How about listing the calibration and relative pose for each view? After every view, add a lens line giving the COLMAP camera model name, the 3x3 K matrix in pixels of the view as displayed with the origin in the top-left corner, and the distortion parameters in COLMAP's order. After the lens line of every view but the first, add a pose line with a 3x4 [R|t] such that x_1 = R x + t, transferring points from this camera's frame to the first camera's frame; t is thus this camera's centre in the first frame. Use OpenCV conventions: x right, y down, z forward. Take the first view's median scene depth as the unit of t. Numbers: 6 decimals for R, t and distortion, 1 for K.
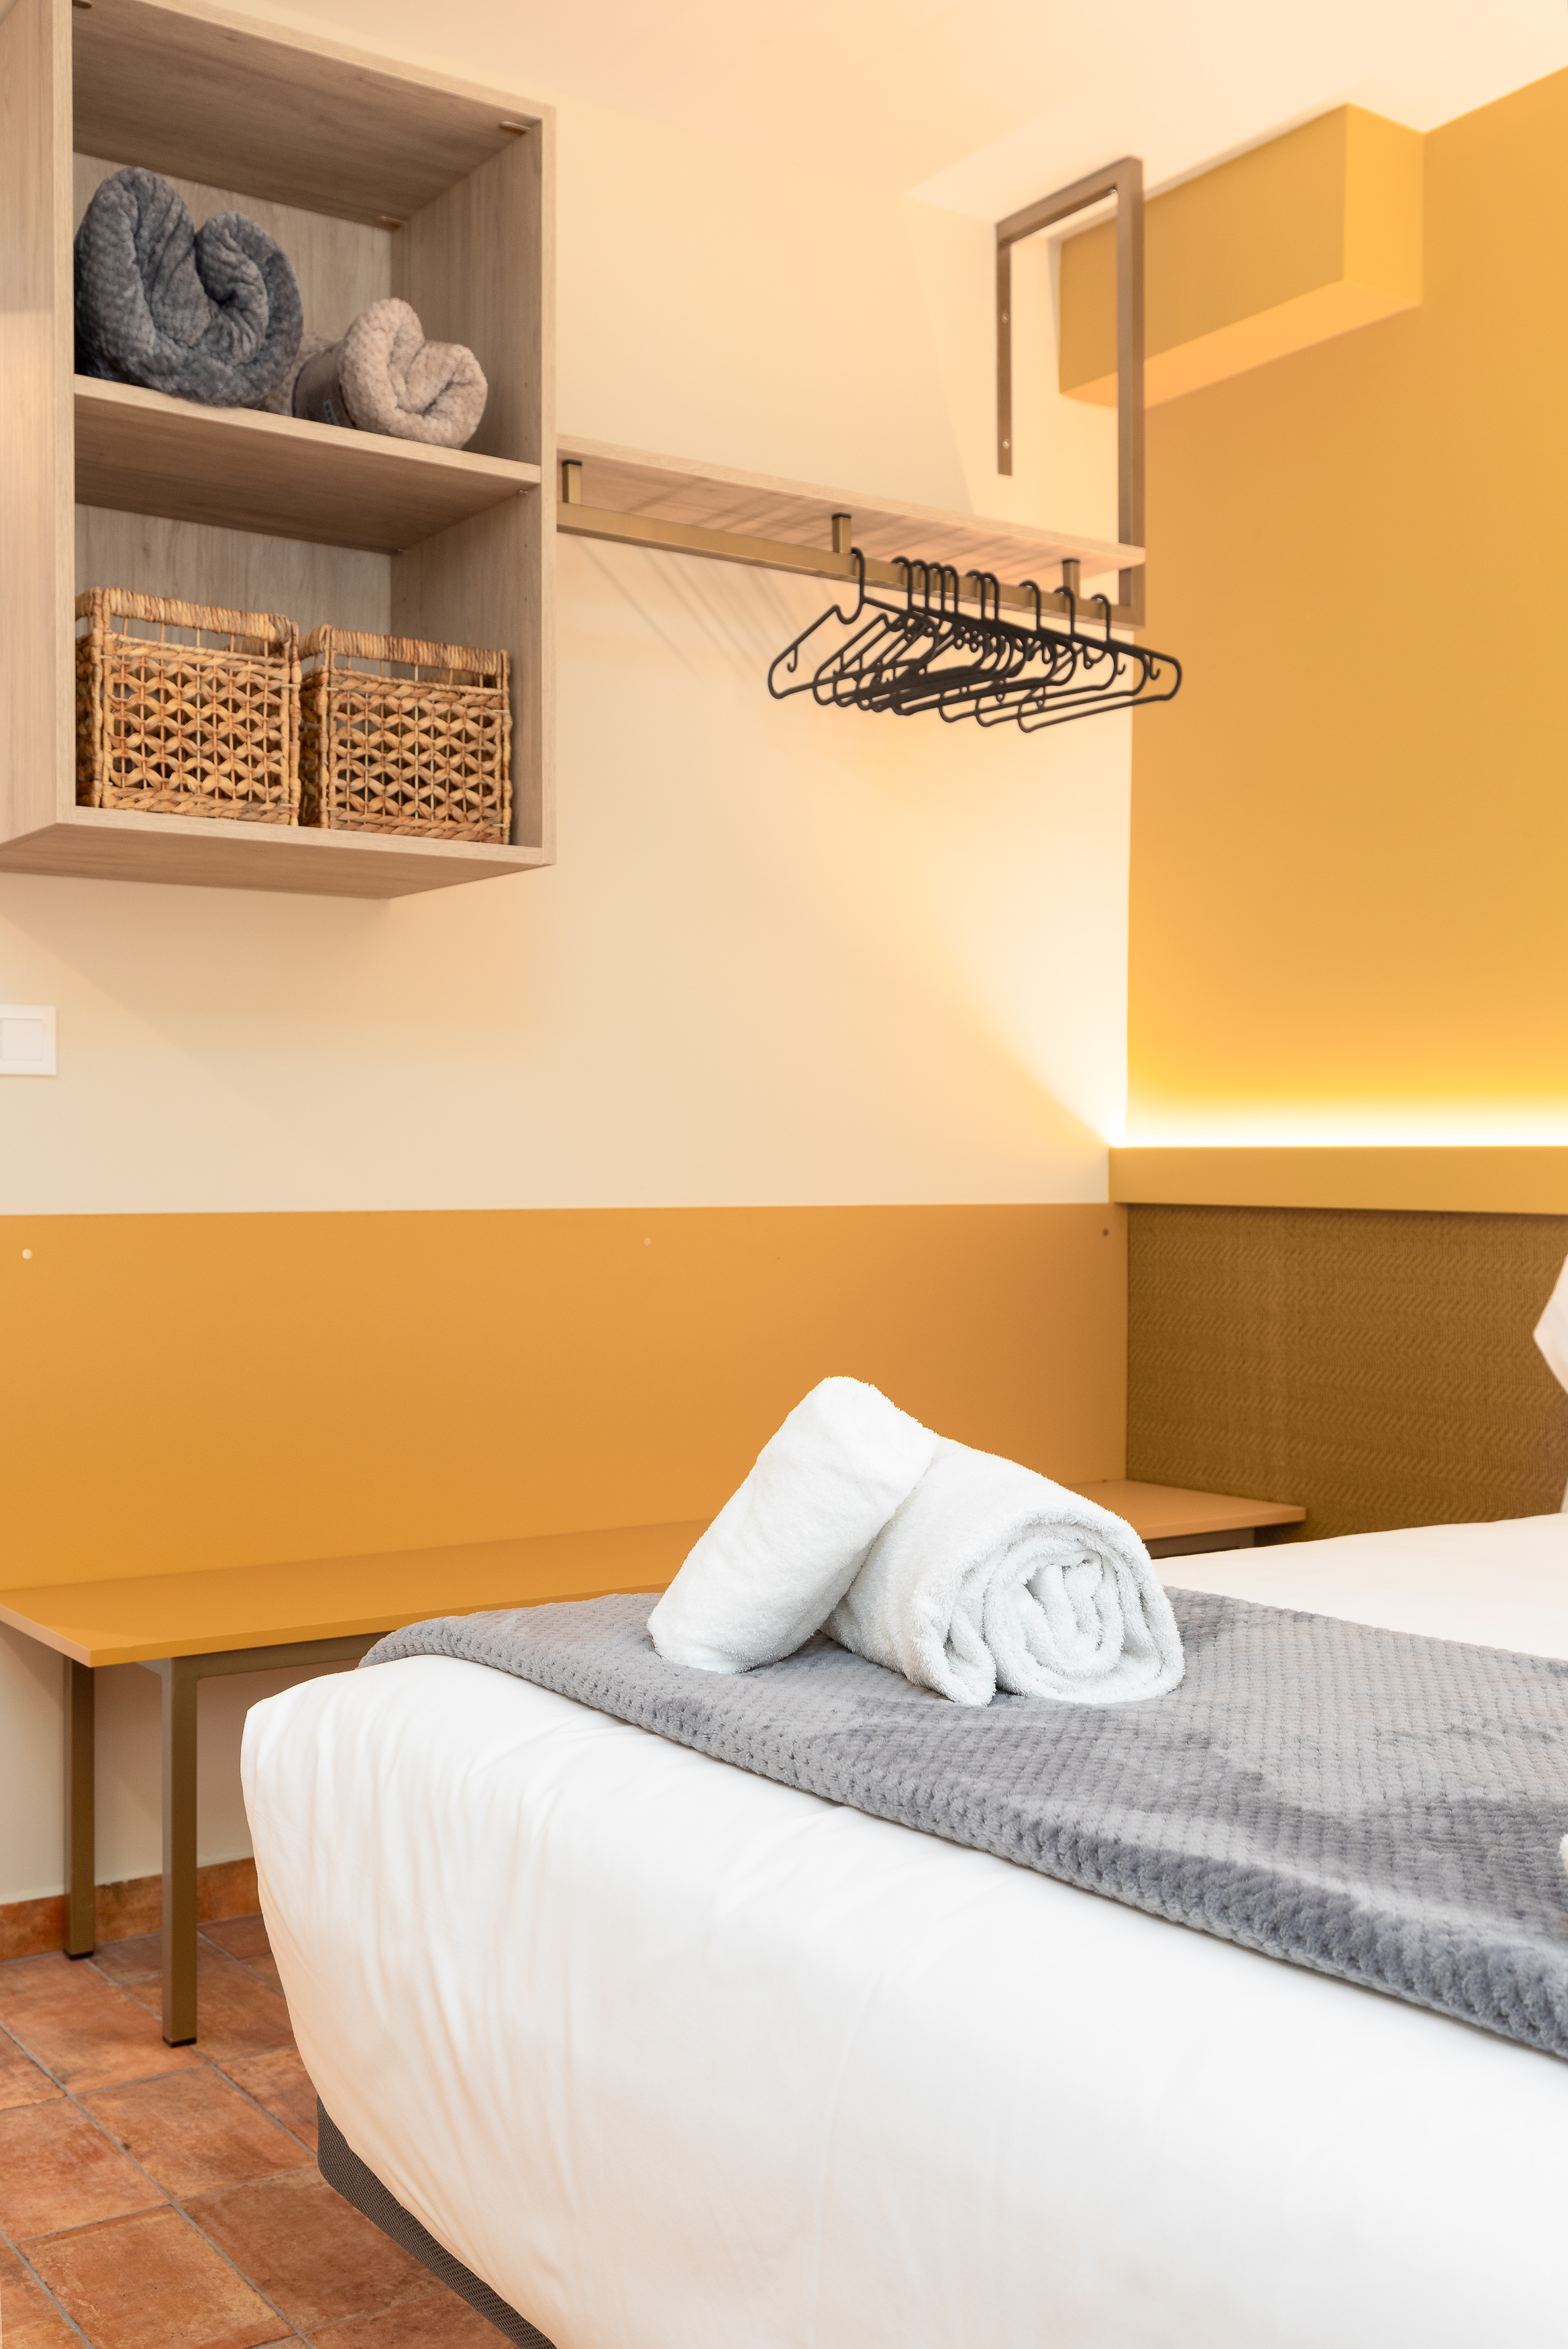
lens RADIAL K [[2296.4, 0, 735.6], [0, 2296.4, 1180.8], [0, 0, 1]] dist [-0.000223, 0.014928]
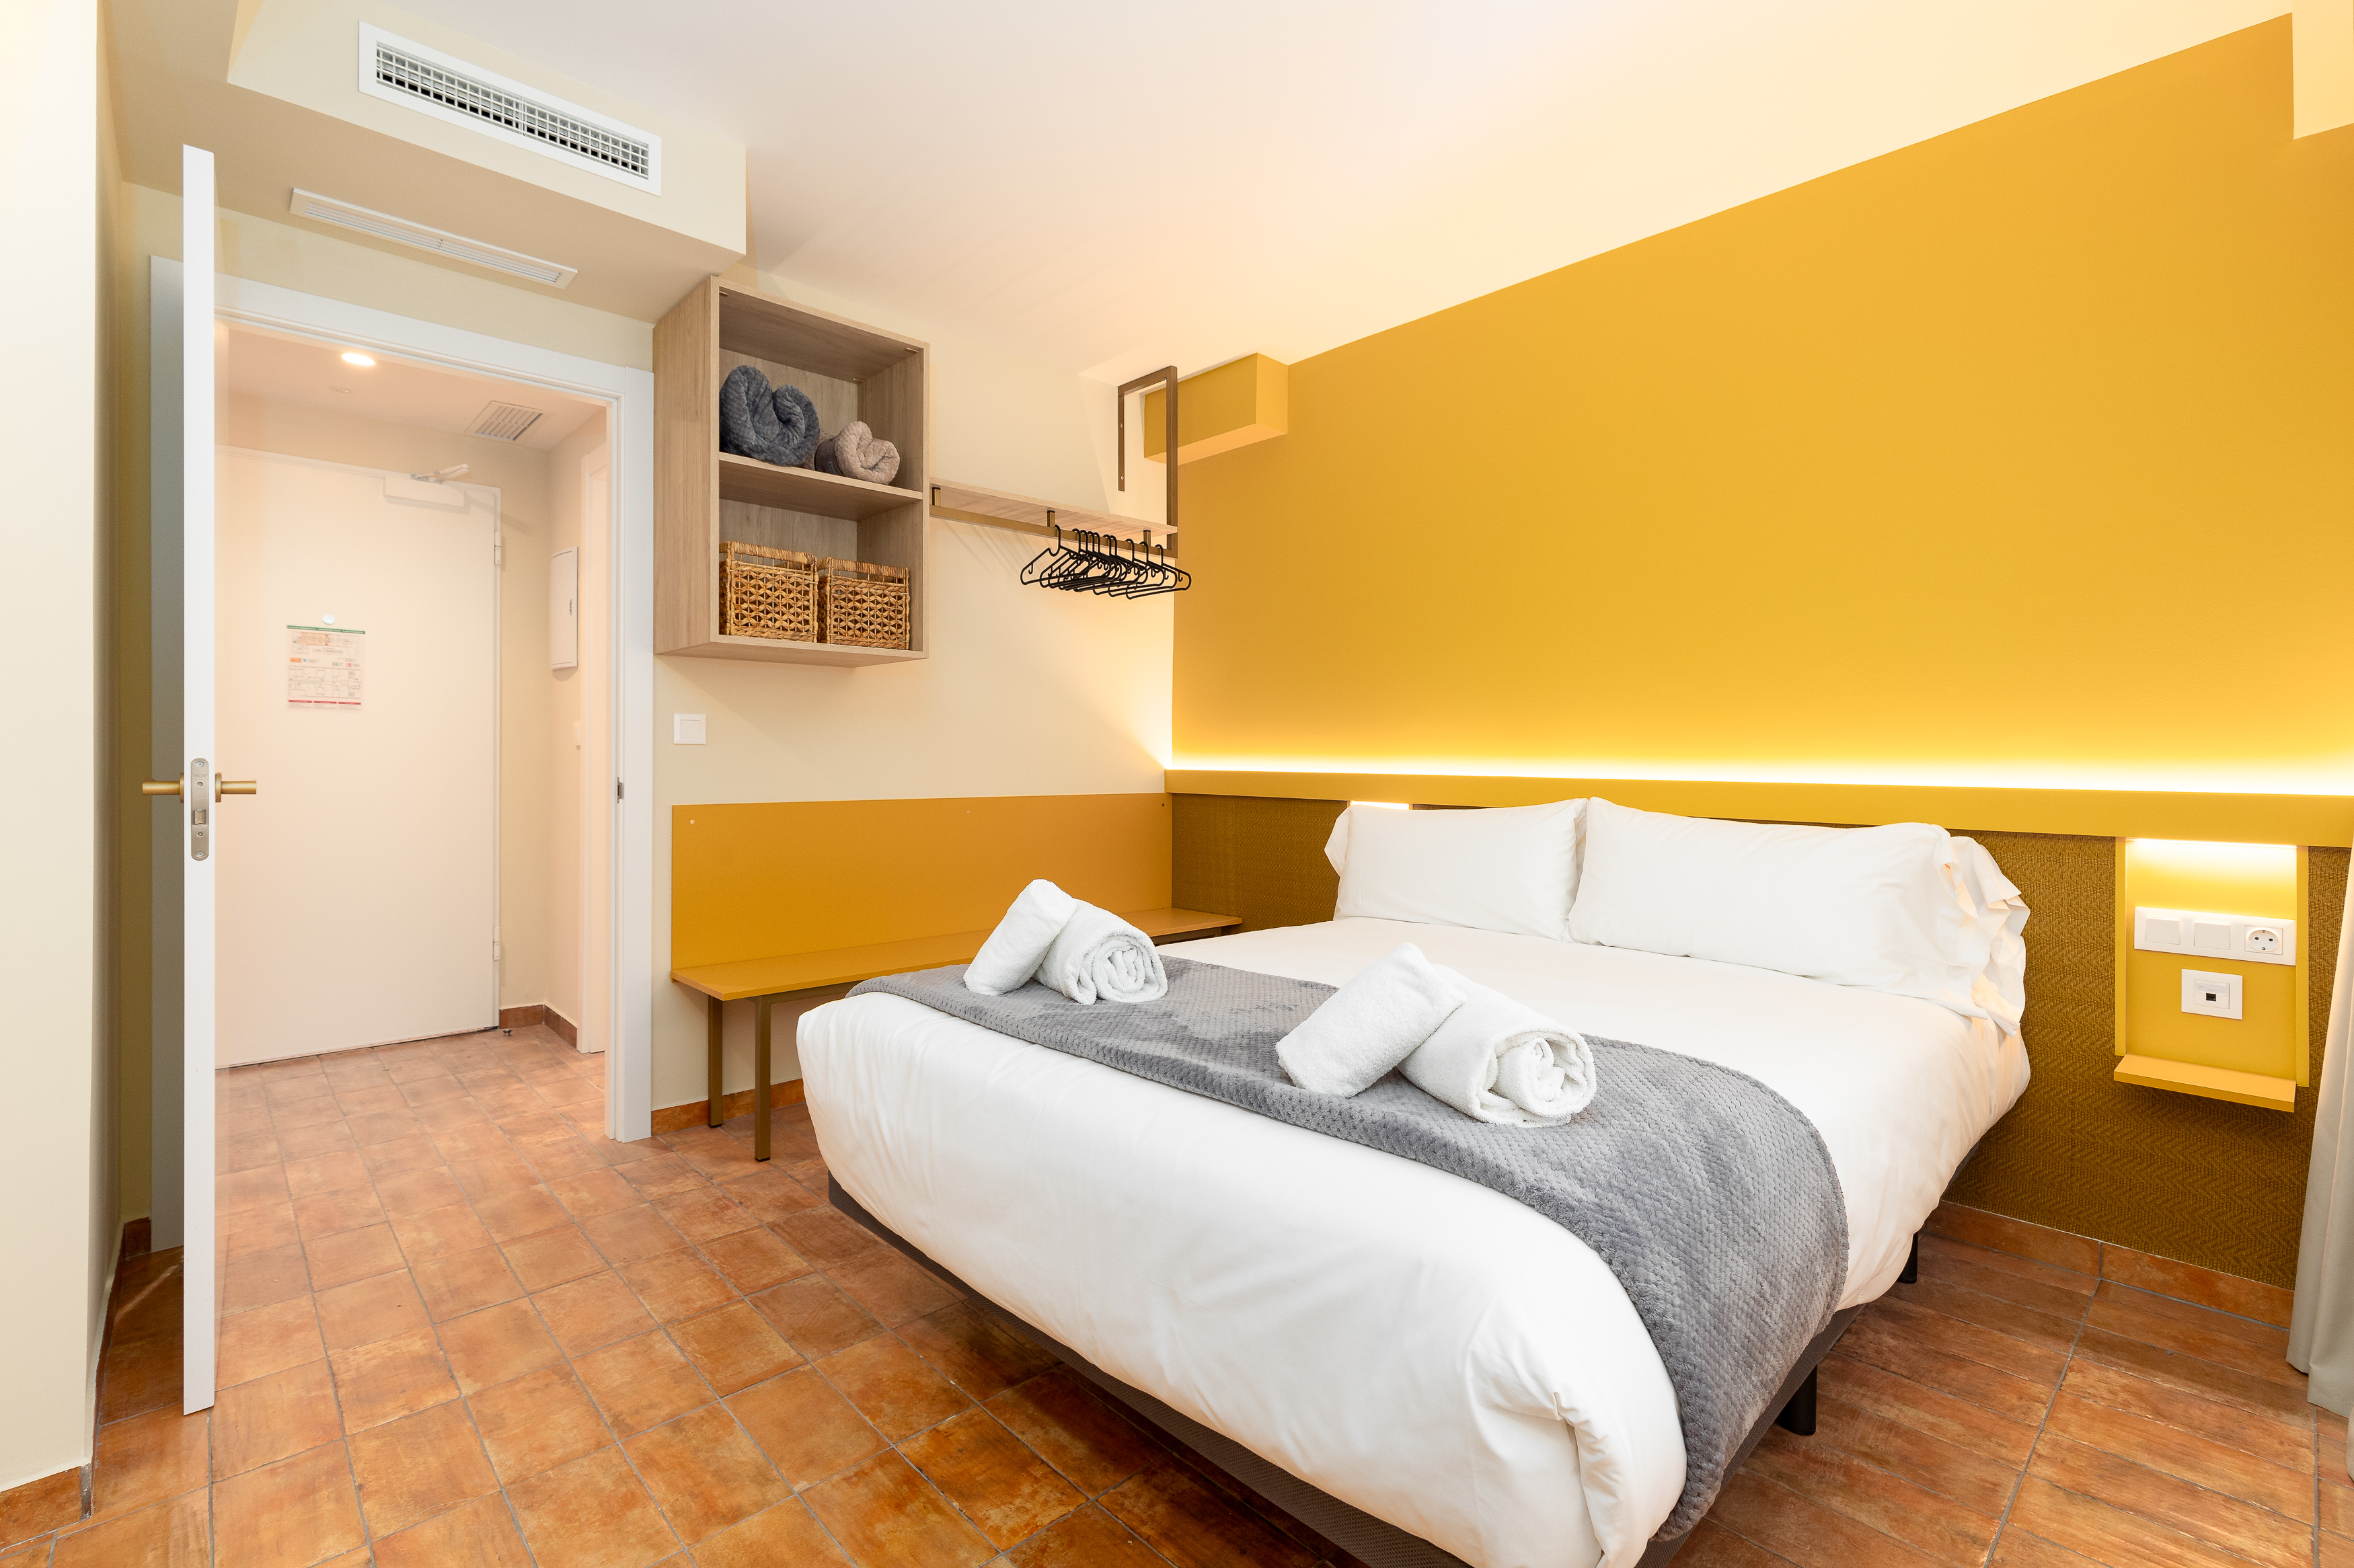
lens RADIAL K [[1037.4, 0, 1181.3], [0, 1037.4, 760.6], [0, 0, 1]] dist [-0.000864, -0.000440]
pose [[0.987342, 0.002204, 0.158590, 0.011009], [-0.001301, 0.999982, -0.005802, -0.026464], [-0.158600, 0.005522, 0.987327, -0.114105]]
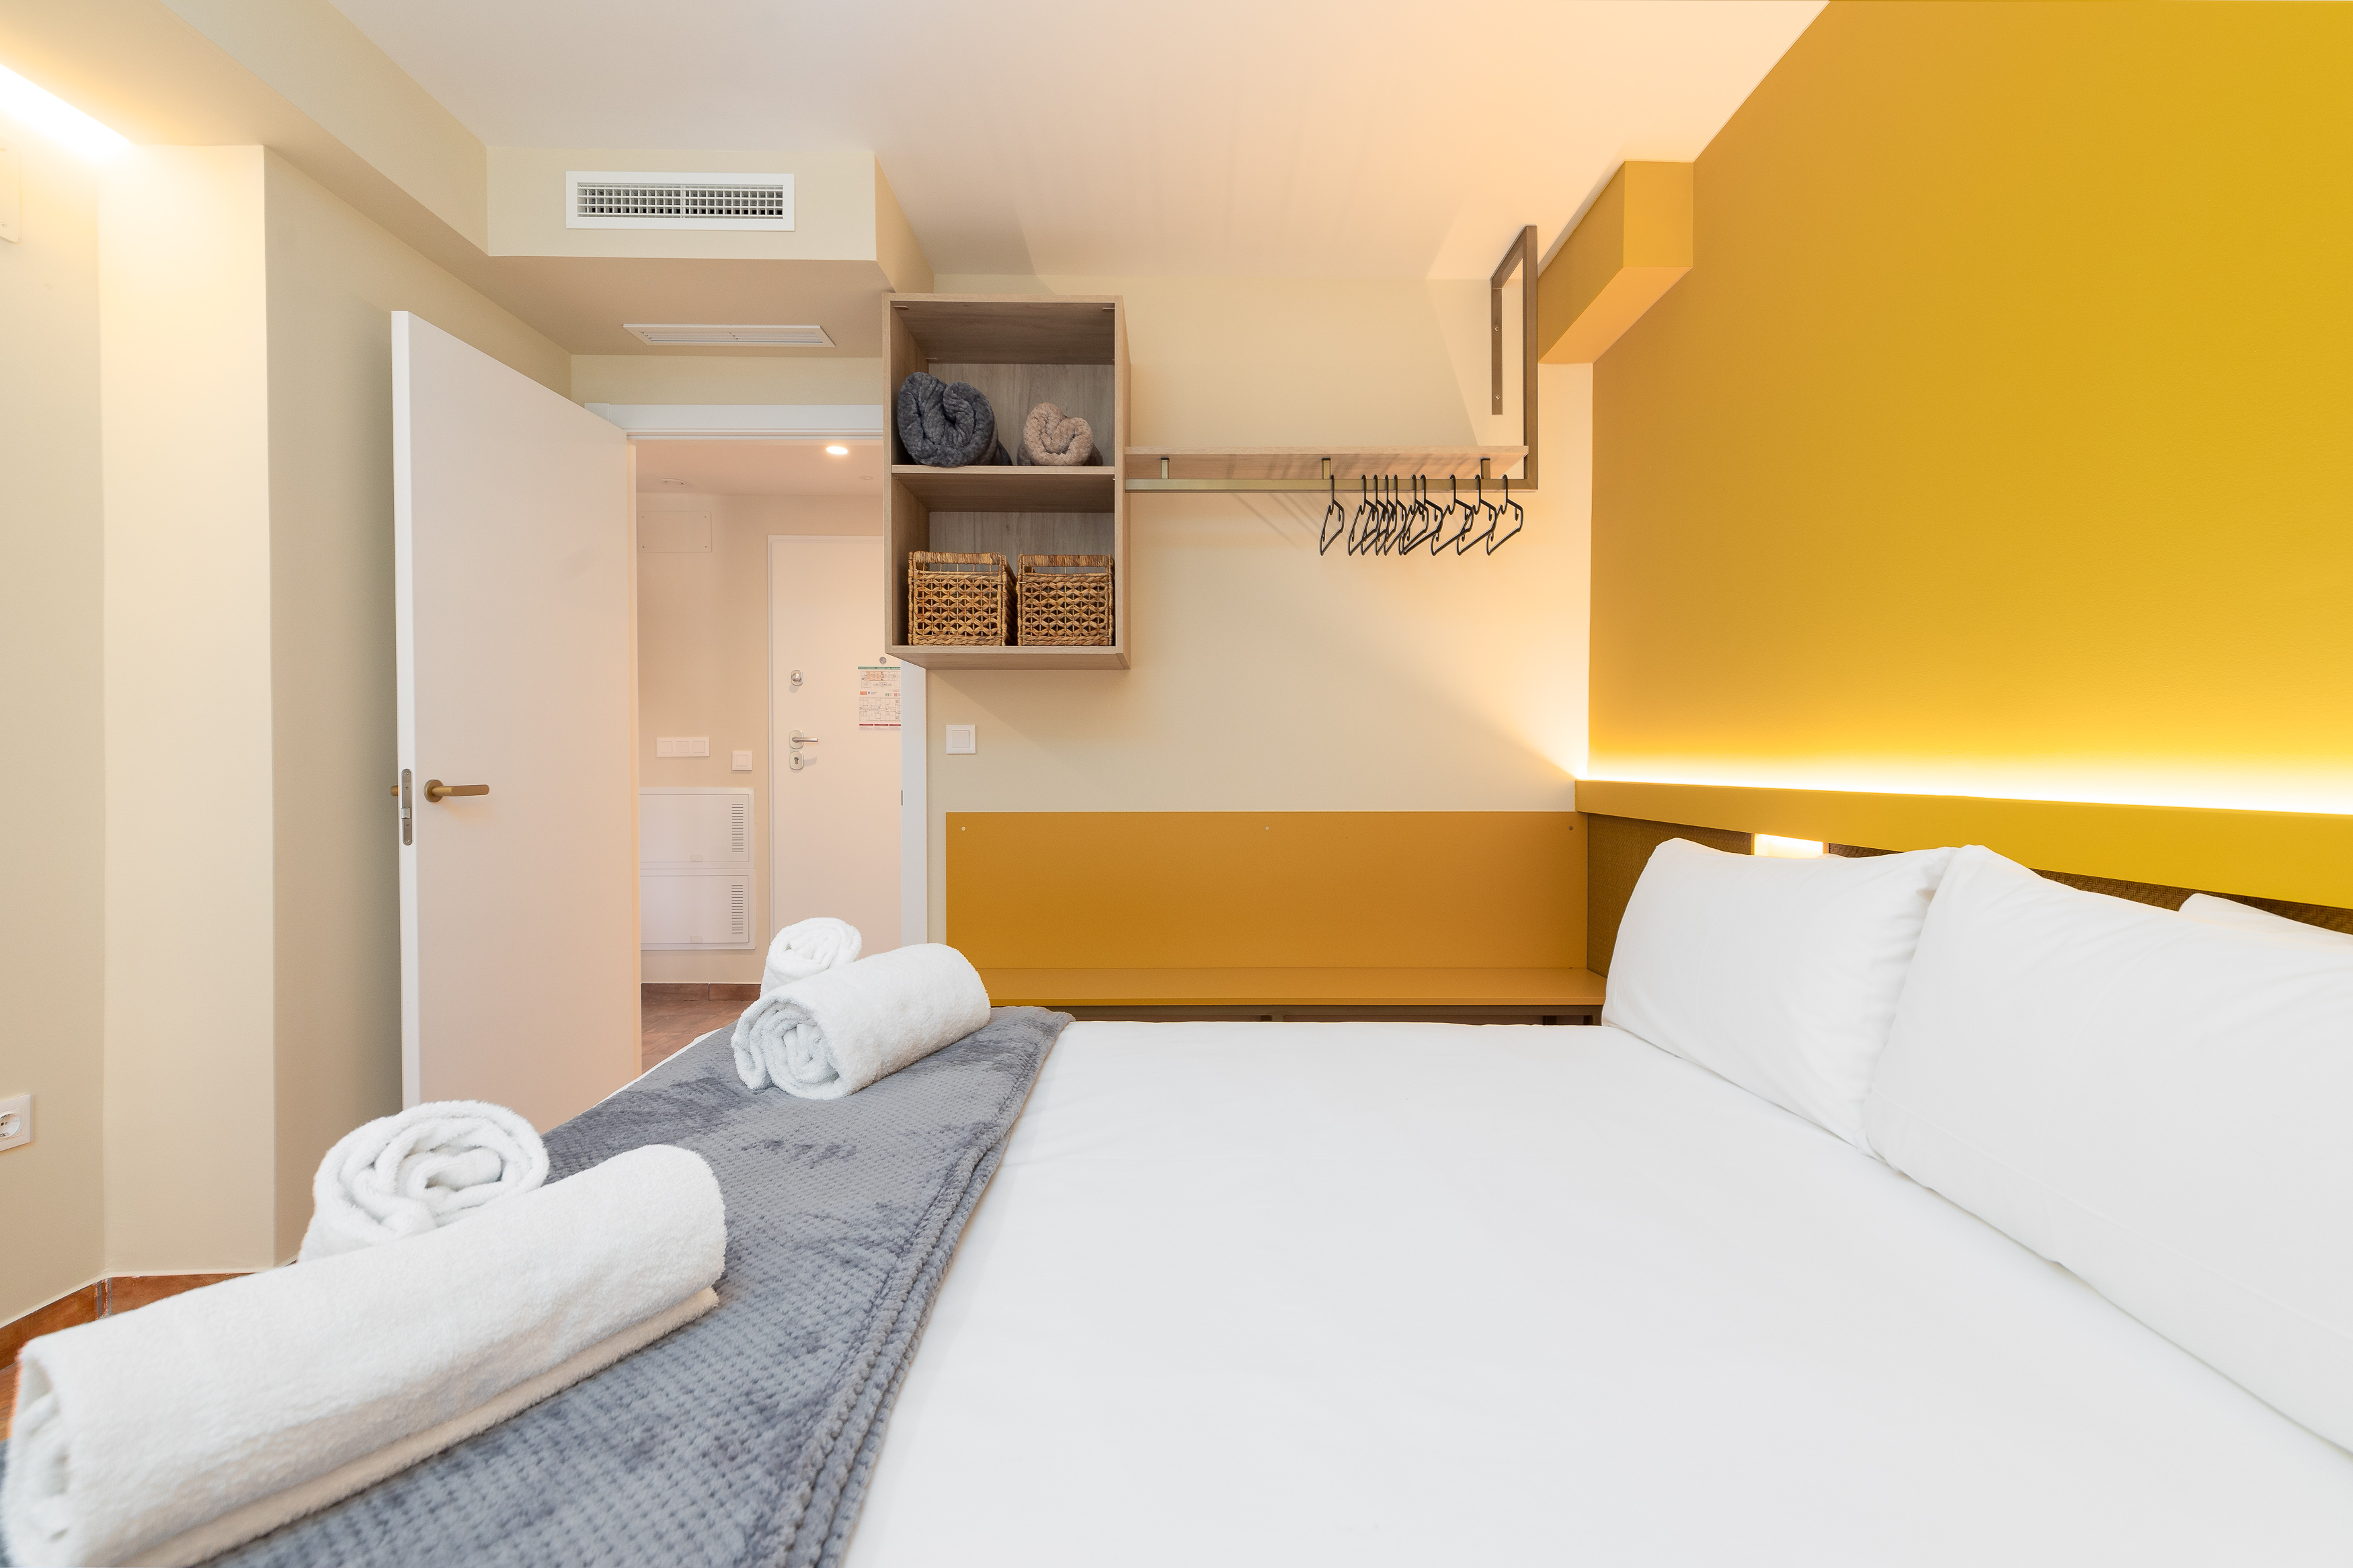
lens RADIAL K [[1026.7, 0, 1187.4], [0, 1026.7, 773.3], [0, 0, 1]] dist [0.004121, 0.000110]
pose [[0.837812, 0.001904, -0.545955, 0.512151], [-0.002473, 0.999997, -0.000307, -0.028457], [0.545953, 0.001607, 0.837814, 0.252947]]
